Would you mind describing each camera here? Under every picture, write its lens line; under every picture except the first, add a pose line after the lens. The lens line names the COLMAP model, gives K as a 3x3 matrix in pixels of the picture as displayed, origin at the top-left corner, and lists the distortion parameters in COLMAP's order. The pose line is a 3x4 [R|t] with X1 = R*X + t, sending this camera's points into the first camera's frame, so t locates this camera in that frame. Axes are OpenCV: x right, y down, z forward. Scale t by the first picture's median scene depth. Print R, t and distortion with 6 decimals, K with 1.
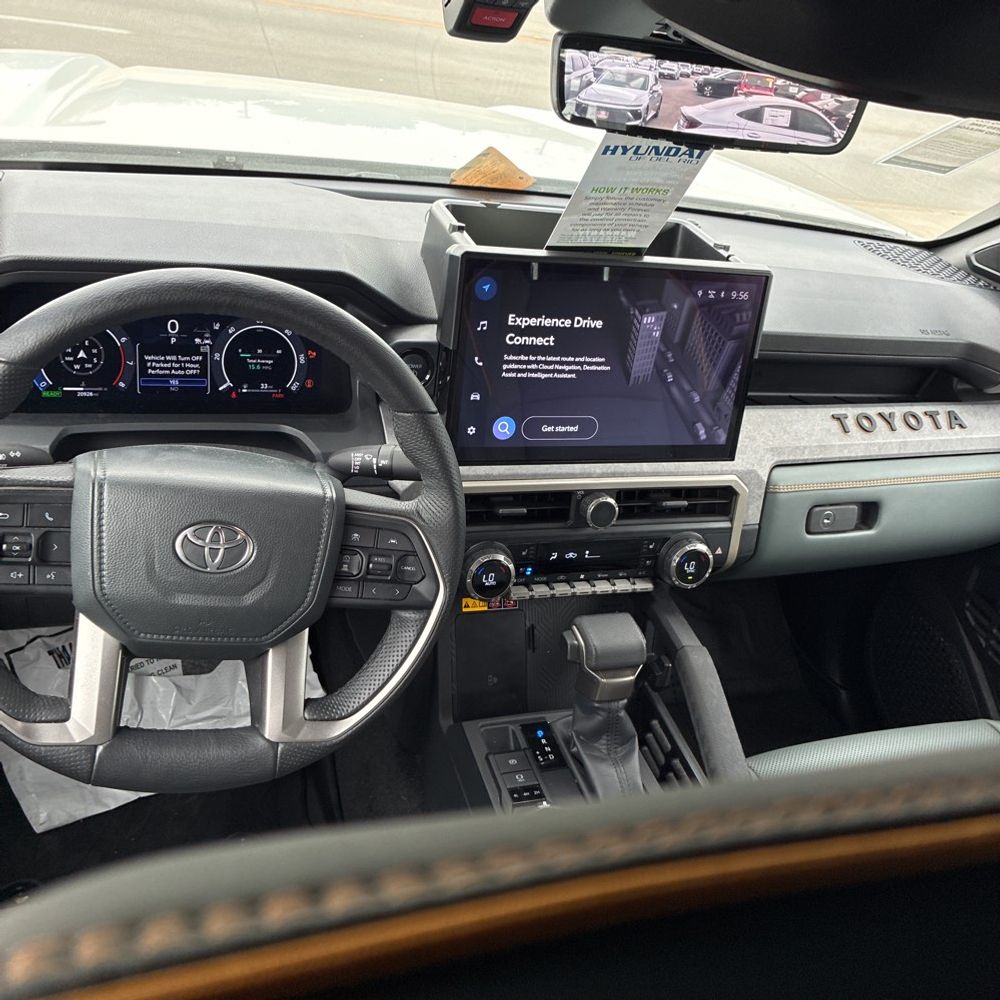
lens RADIAL K [[1020.0, 0, 497.5], [0, 1020.0, 480.4], [0, 0, 1]] dist [0.021364, -0.015473]
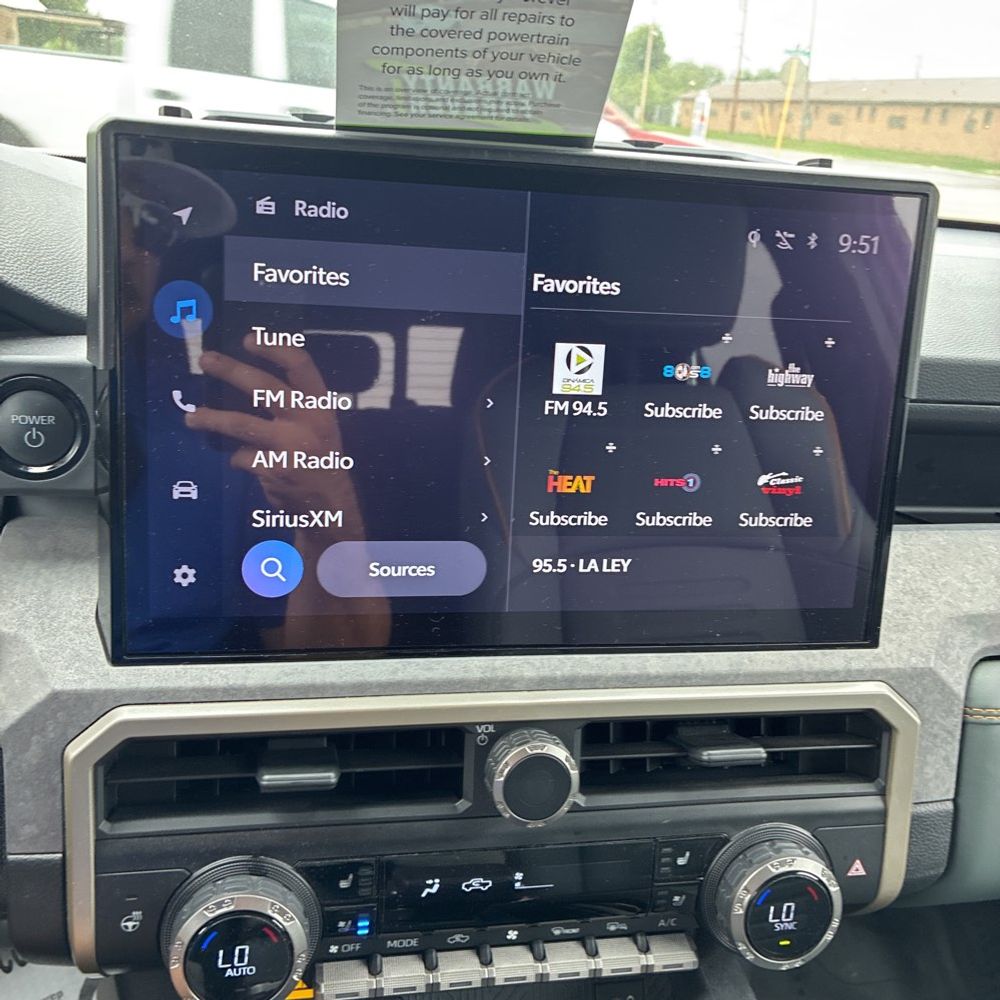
lens RADIAL K [[1020.0, 0, 497.5], [0, 1020.0, 480.4], [0, 0, 1]] dist [0.021364, -0.015473]
pose [[0.987808, -0.033570, -0.152015, 0.145197], [0.005144, 0.982978, -0.183649, -0.010128], [0.155592, 0.180628, 0.971167, 0.561311]]
